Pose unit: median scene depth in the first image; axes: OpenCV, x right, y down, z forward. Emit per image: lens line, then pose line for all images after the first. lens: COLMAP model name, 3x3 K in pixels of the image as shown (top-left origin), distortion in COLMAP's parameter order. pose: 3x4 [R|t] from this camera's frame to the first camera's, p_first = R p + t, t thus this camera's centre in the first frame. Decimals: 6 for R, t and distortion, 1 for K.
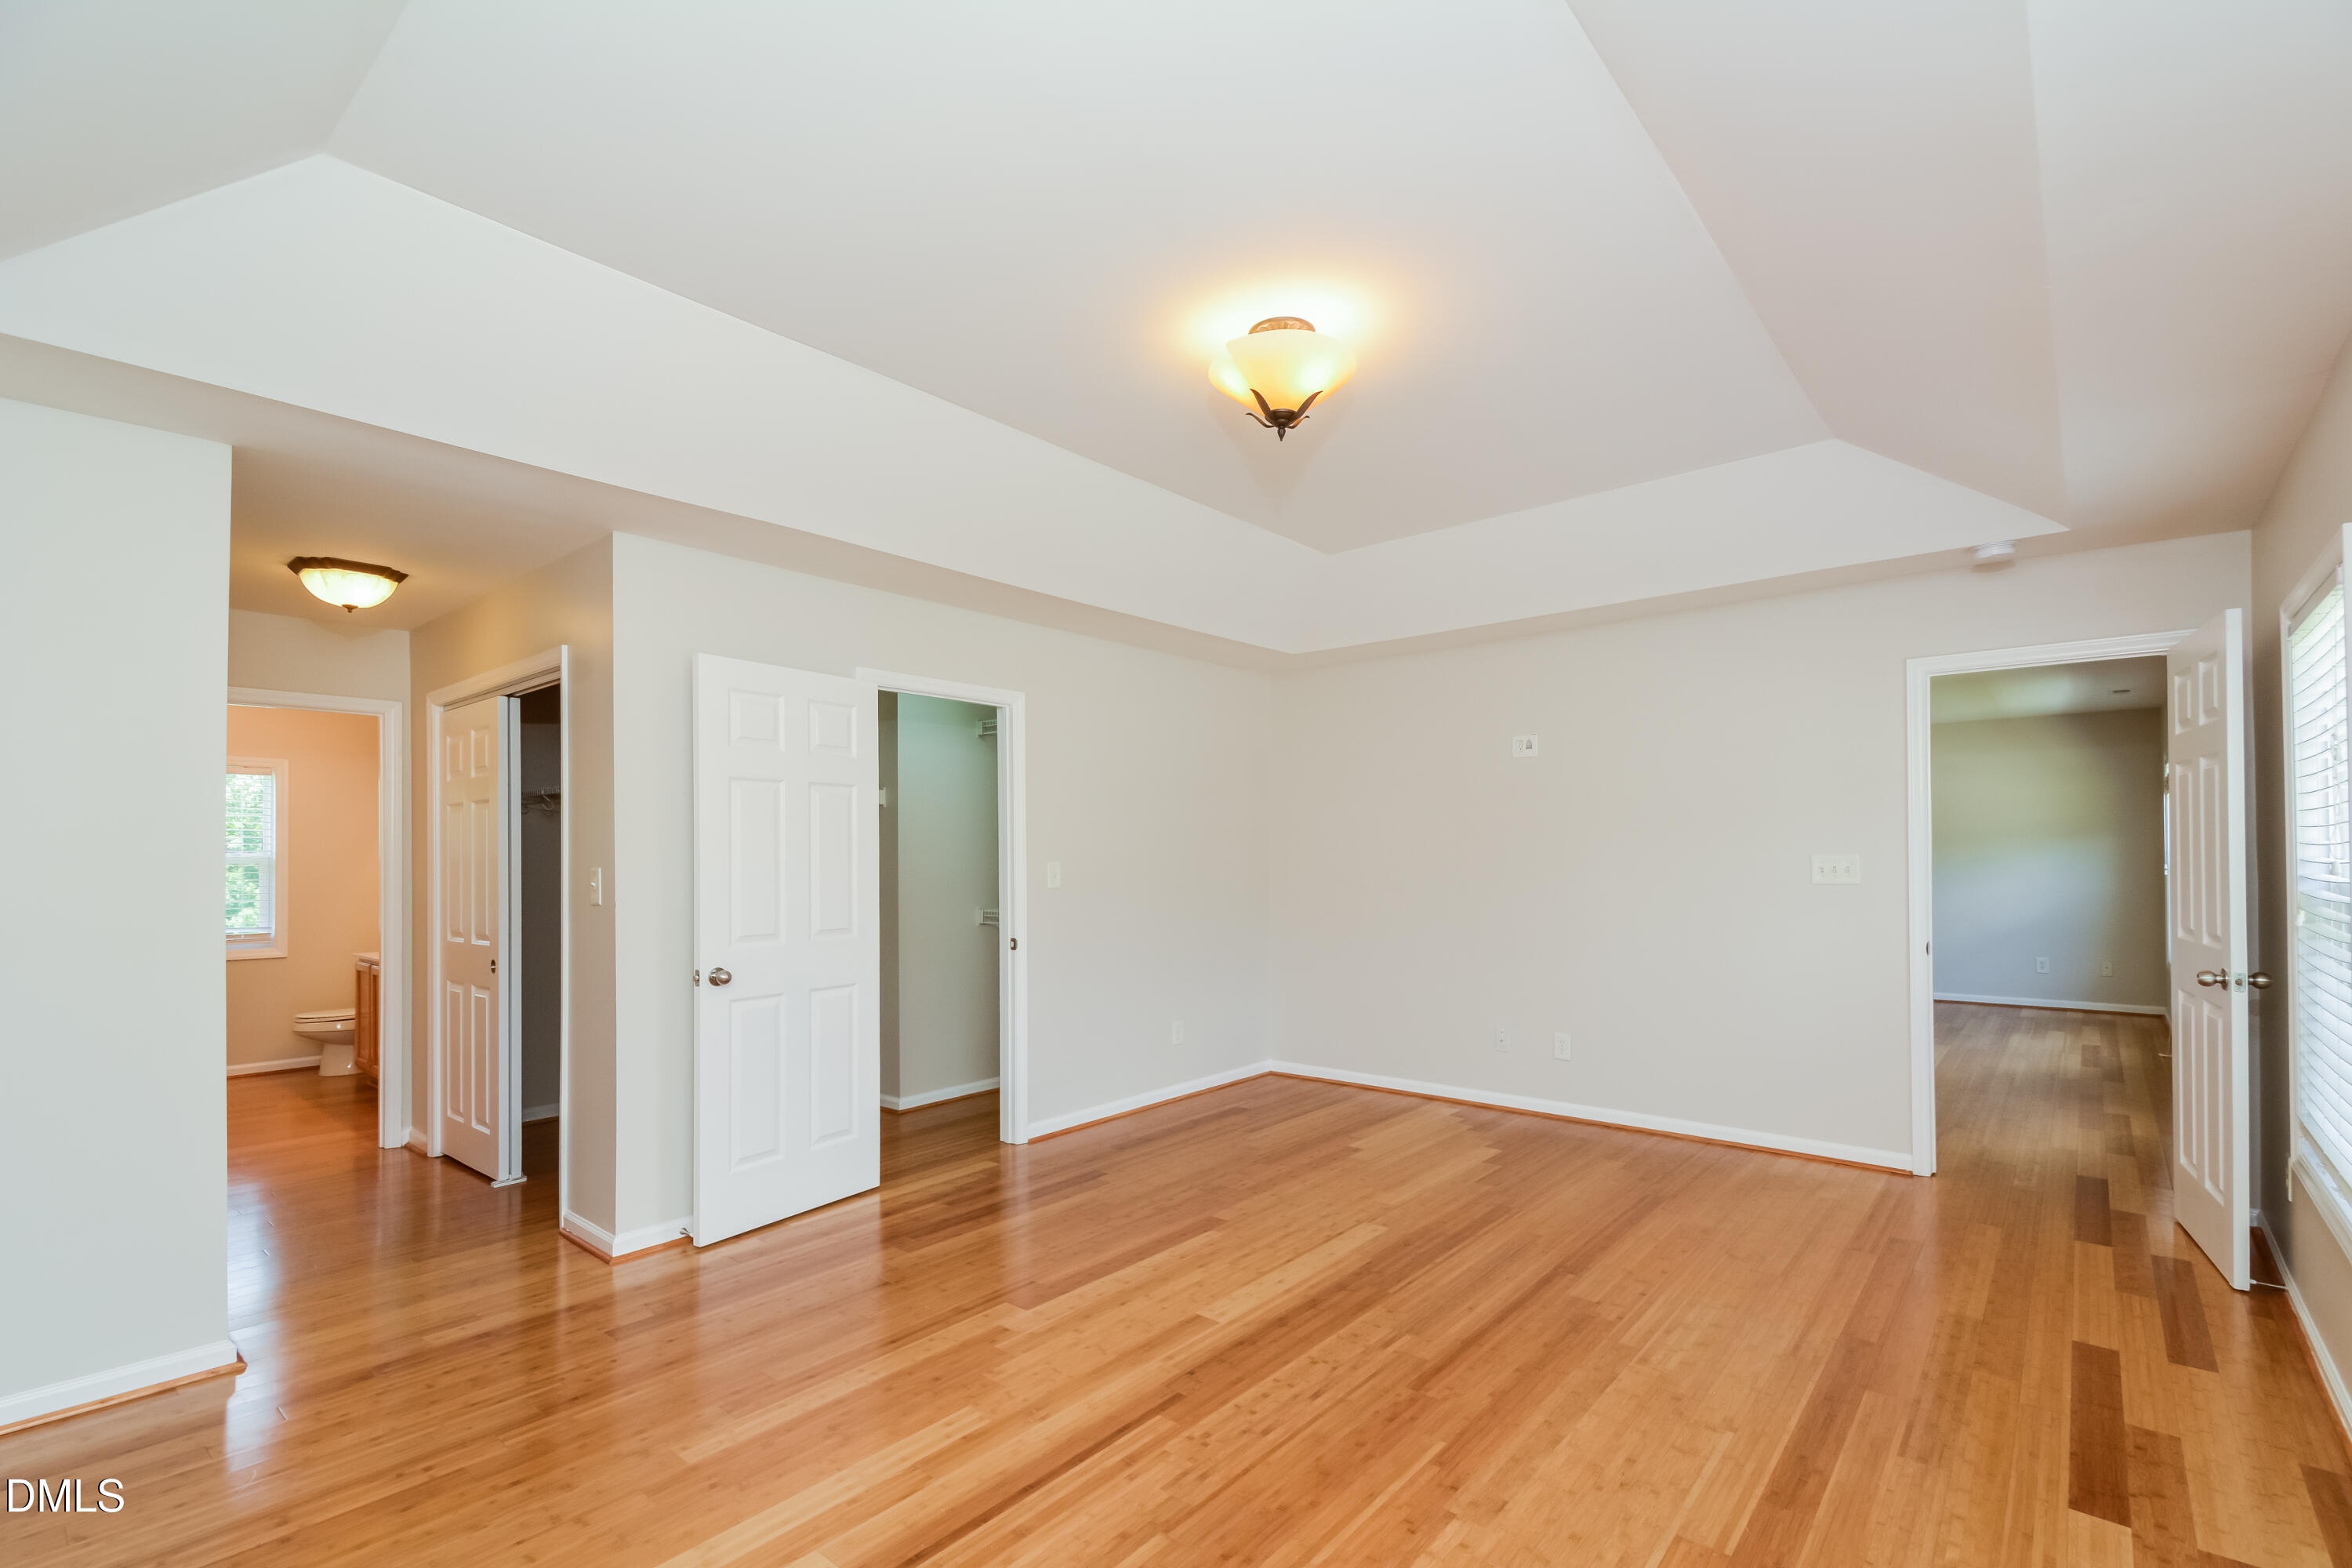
lens RADIAL K [[1038.4, 0, 1177.2], [0, 1038.4, 858.8], [0, 0, 1]] dist [-0.000156, -0.000088]
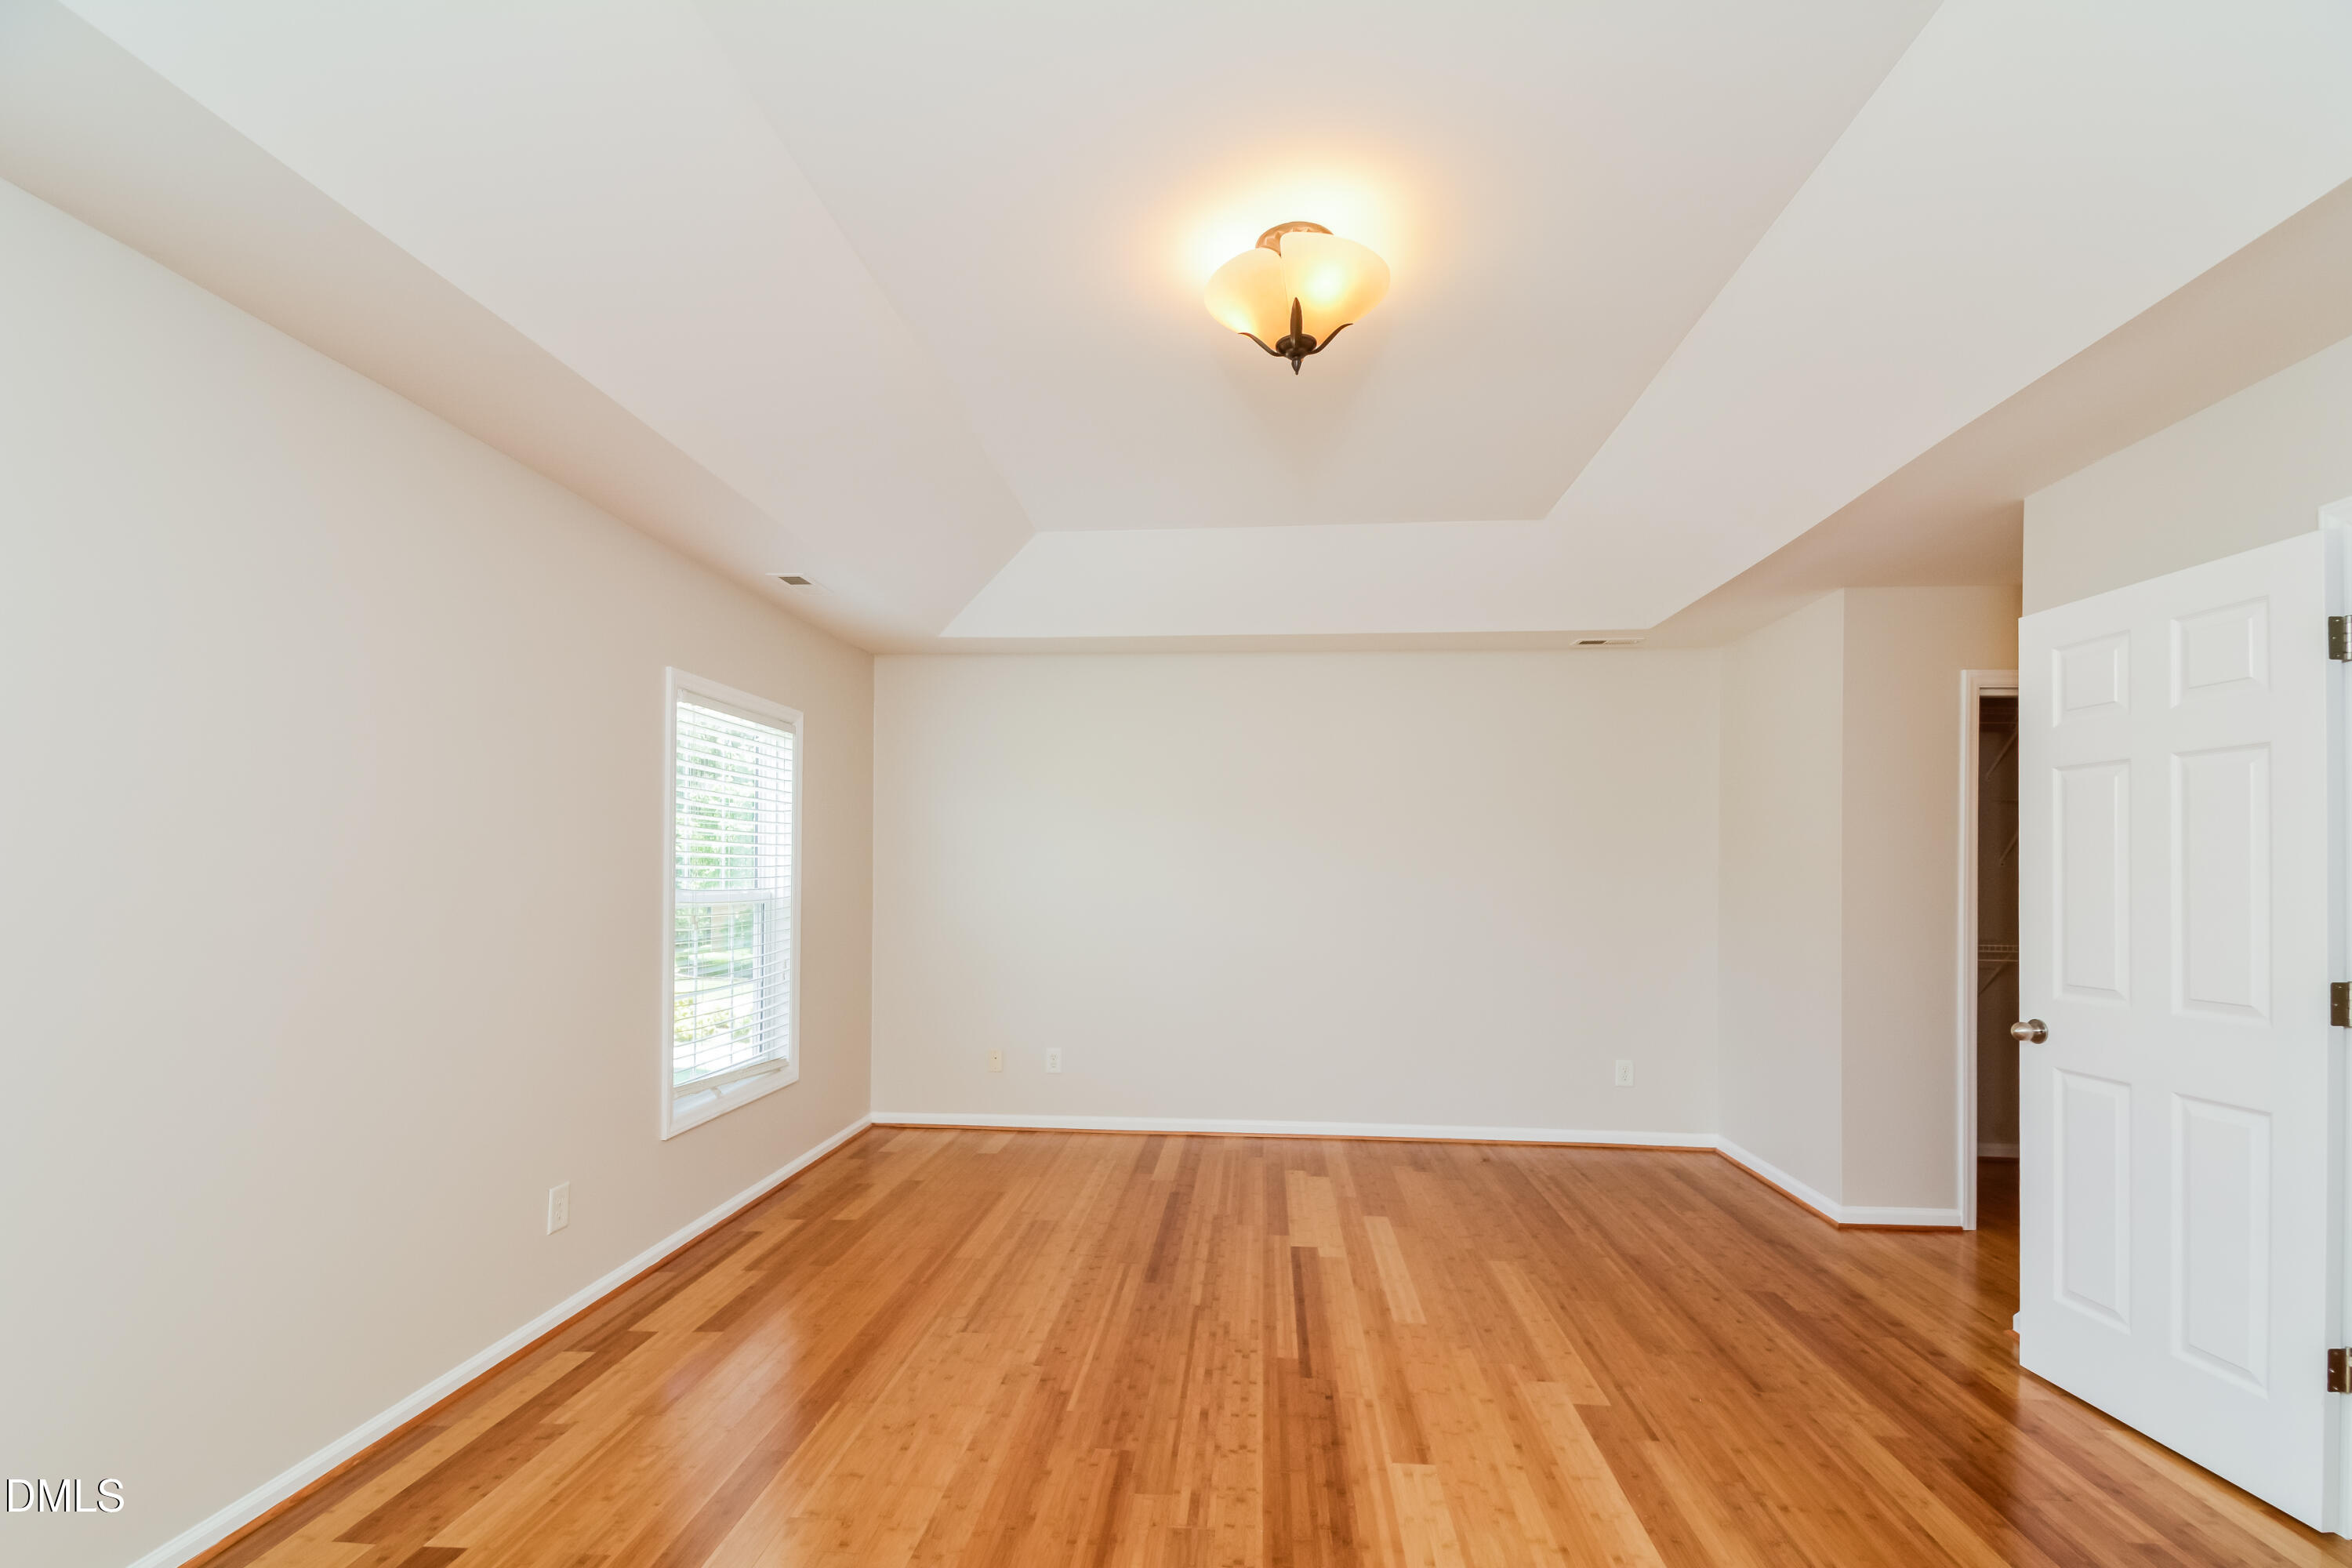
lens RADIAL K [[1038.4, 0, 1177.2], [0, 1038.4, 858.8], [0, 0, 1]] dist [-0.000156, -0.000088]
pose [[-0.808651, -0.003007, -0.588281, 0.761892], [0.000724, 0.999981, -0.006107, -0.008119], [0.588288, -0.005365, -0.808634, 1.842015]]
